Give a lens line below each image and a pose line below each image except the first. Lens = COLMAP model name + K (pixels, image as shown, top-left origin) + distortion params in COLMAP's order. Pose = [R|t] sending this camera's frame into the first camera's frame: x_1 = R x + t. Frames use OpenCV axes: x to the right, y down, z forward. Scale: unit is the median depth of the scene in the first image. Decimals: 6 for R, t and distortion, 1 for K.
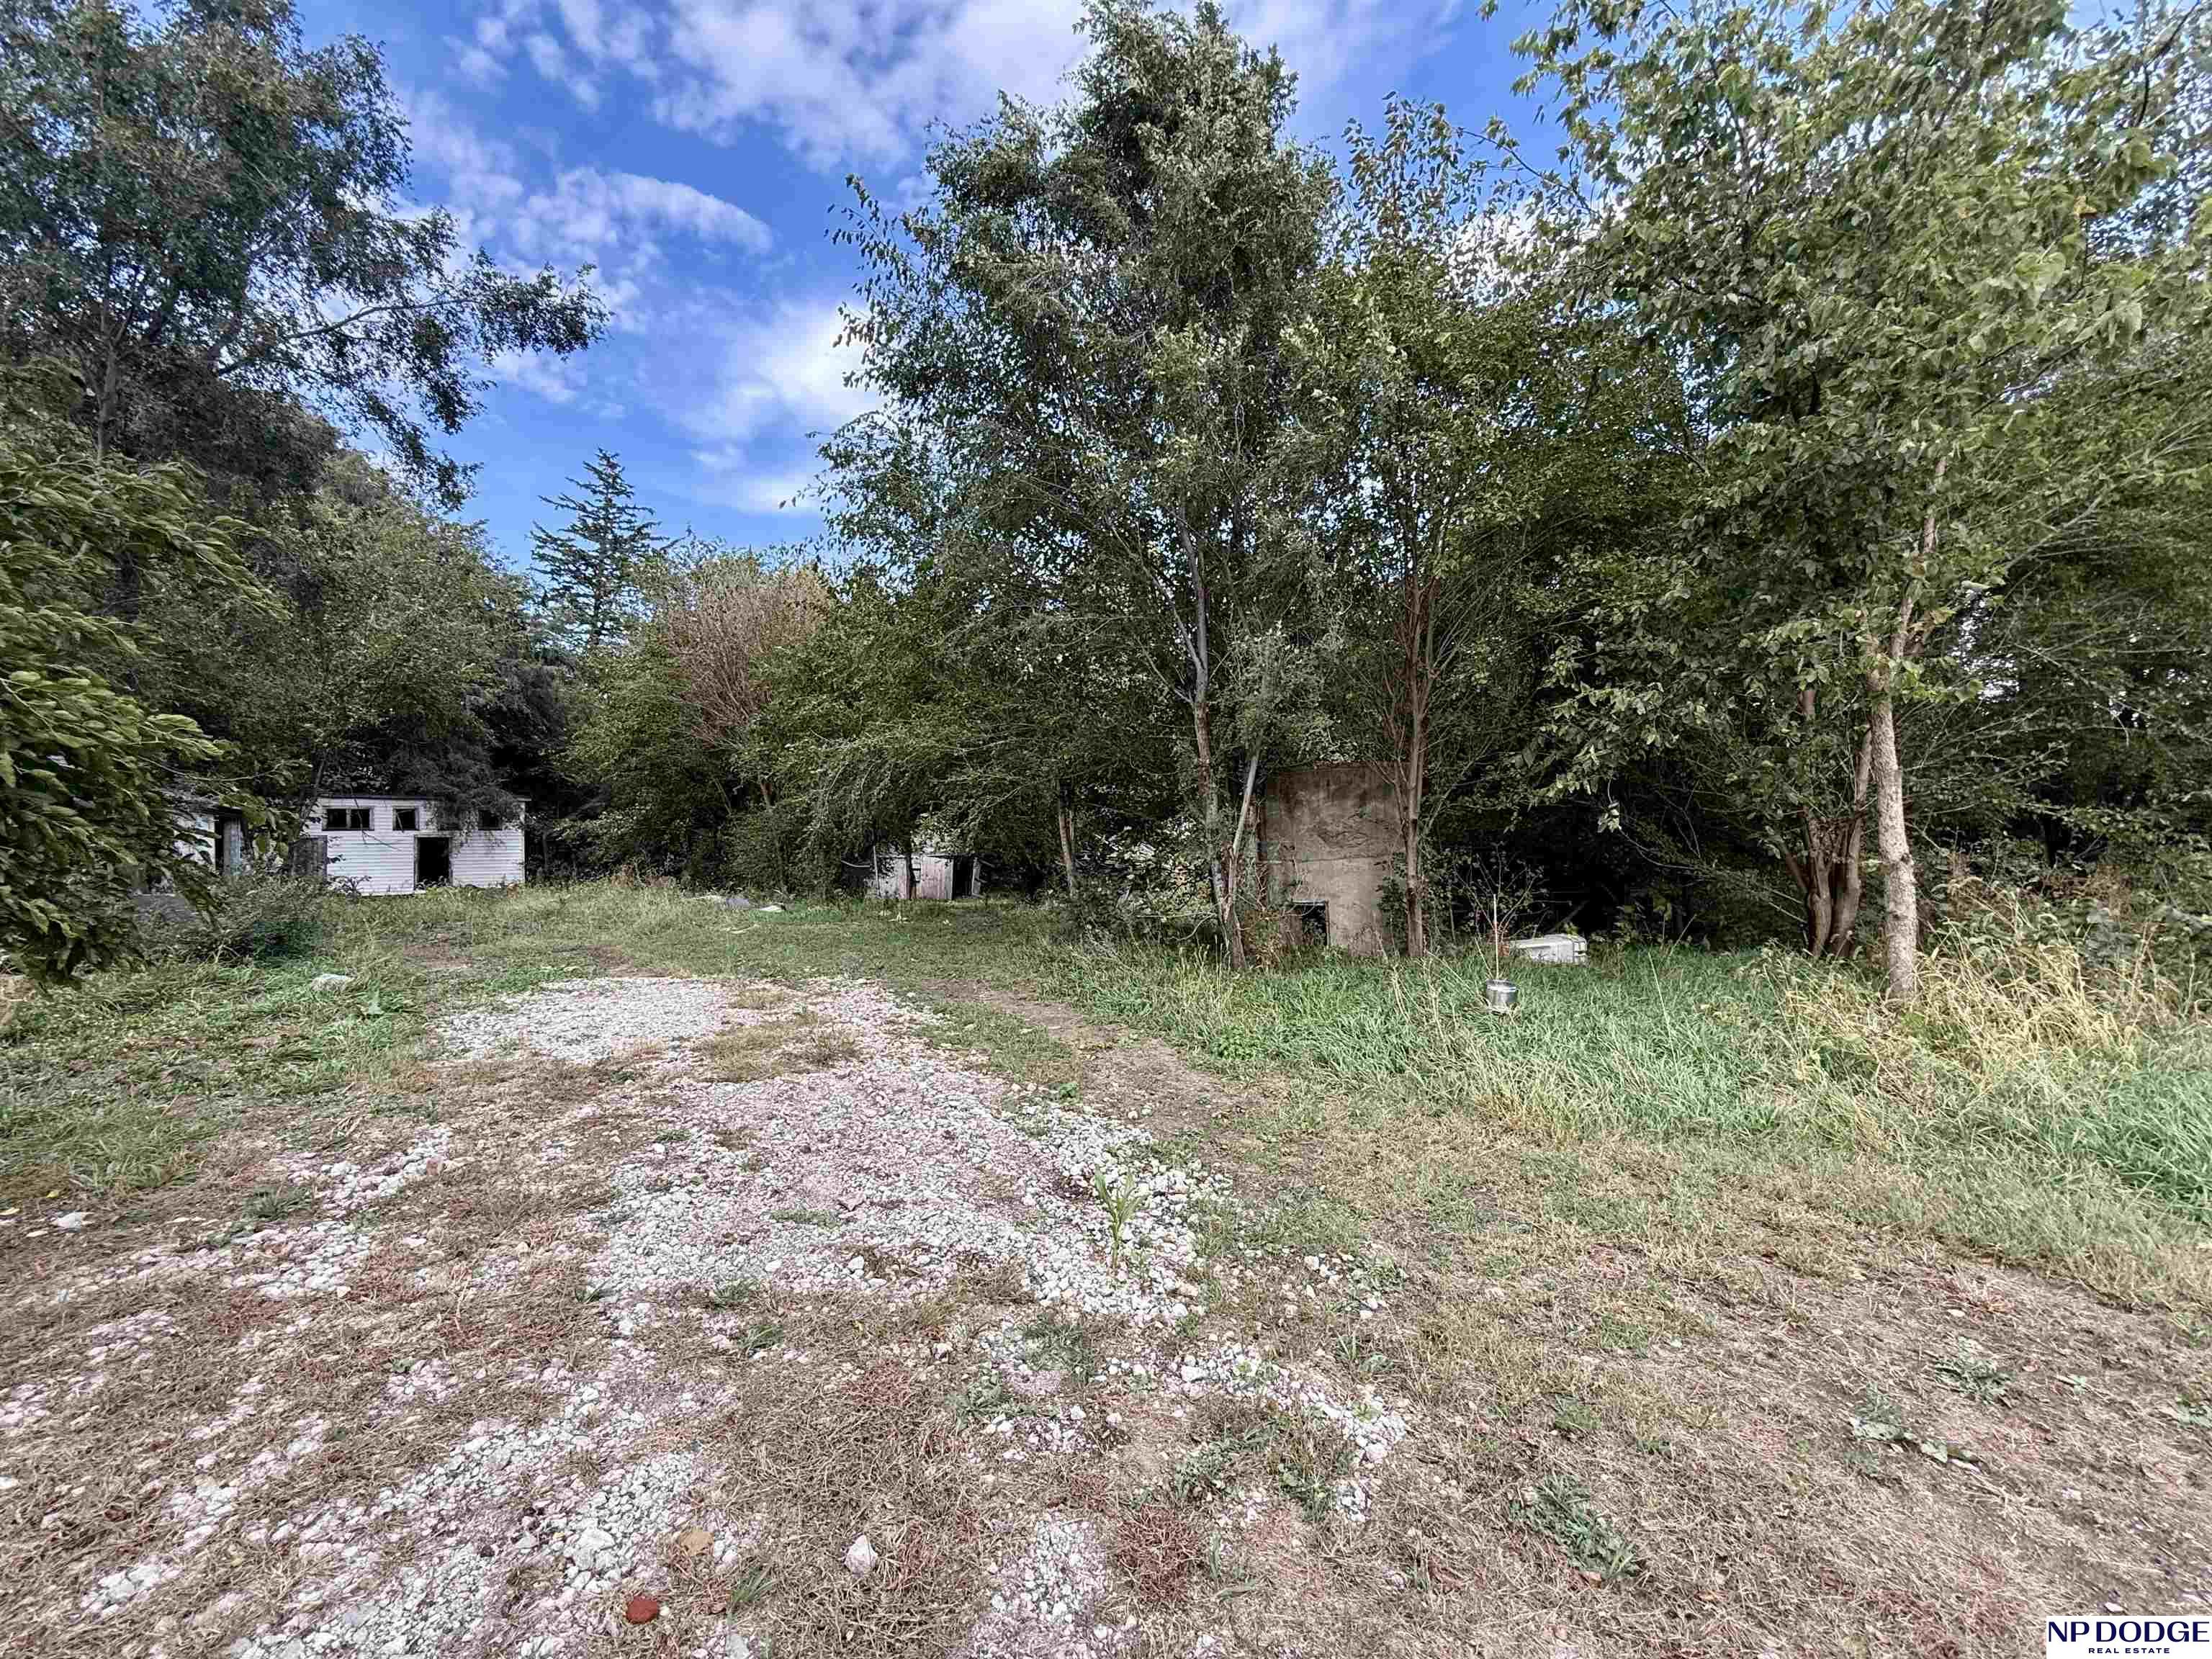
lens RADIAL K [[863.6, 0, 1106.0], [0, 863.6, 829.5], [0, 0, 1]] dist [-0.000977, -0.000103]
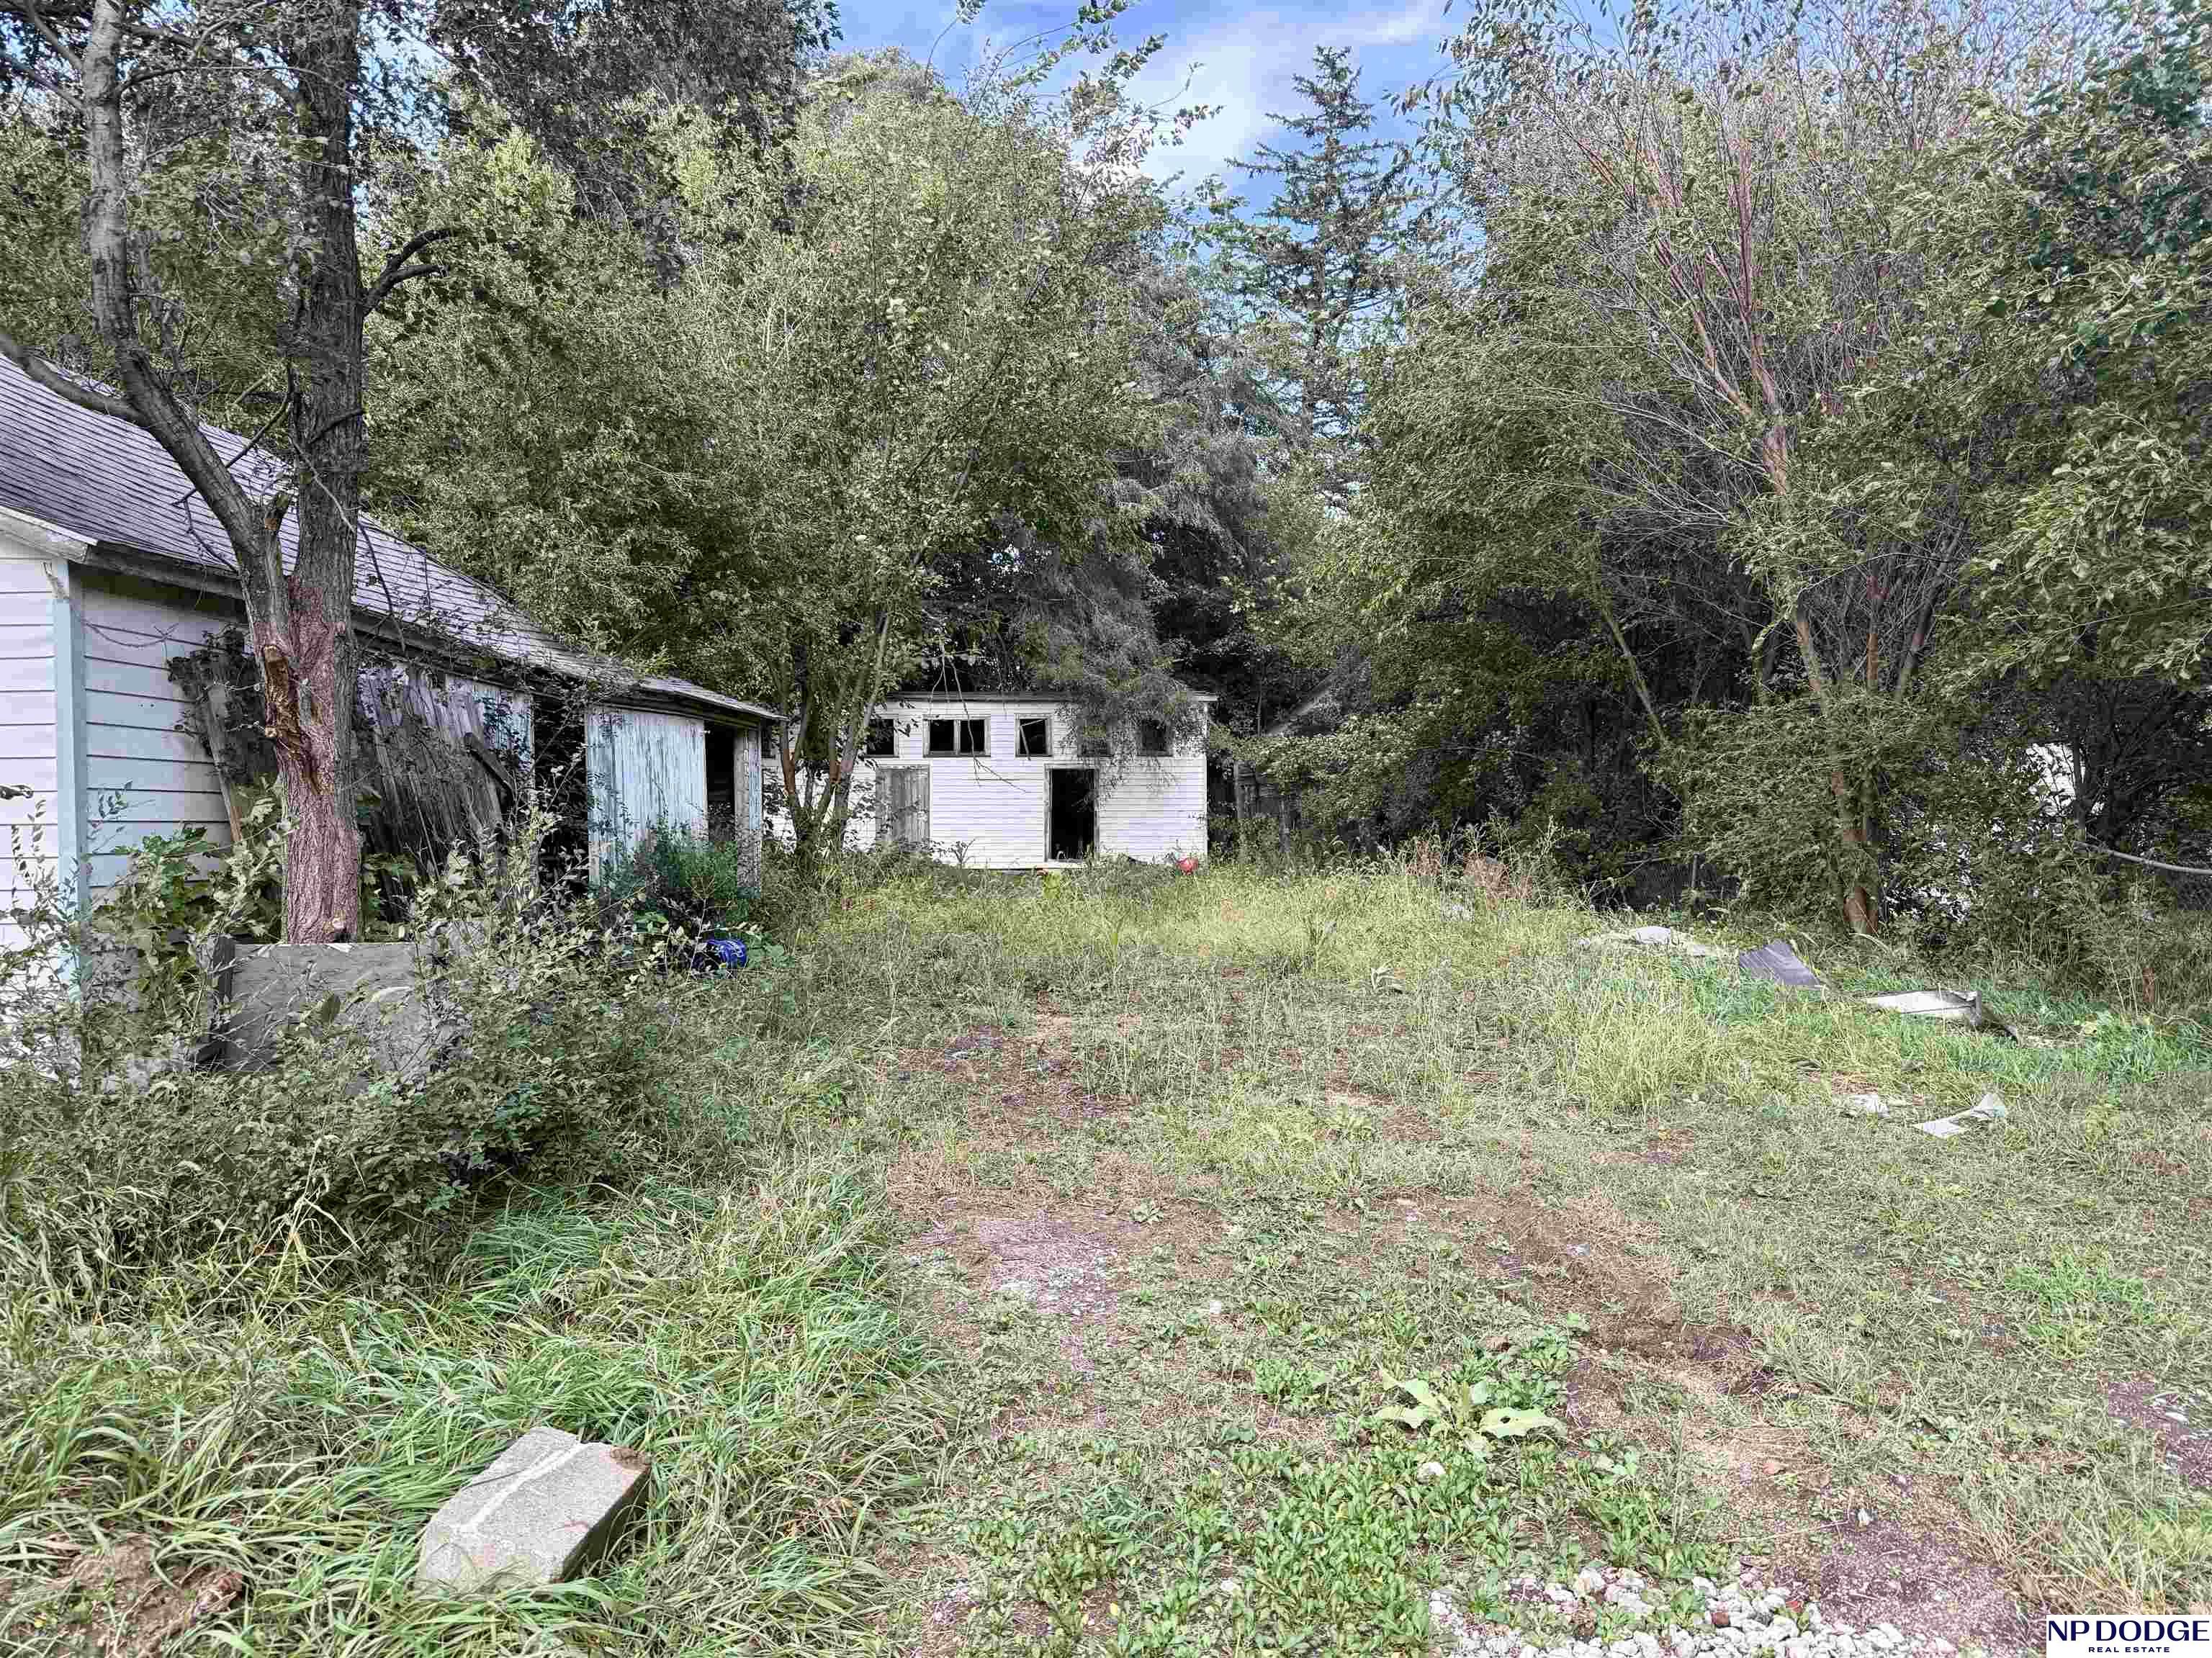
lens RADIAL K [[1713.1, 0, 1106.0], [0, 1713.1, 829.0], [0, 0, 1]] dist [-0.002641, -0.002102]
pose [[0.798439, 0.025131, -0.601550, -0.095390], [0.000124, 0.999122, 0.041905, 0.001390], [0.602075, -0.033534, 0.797735, 0.129850]]
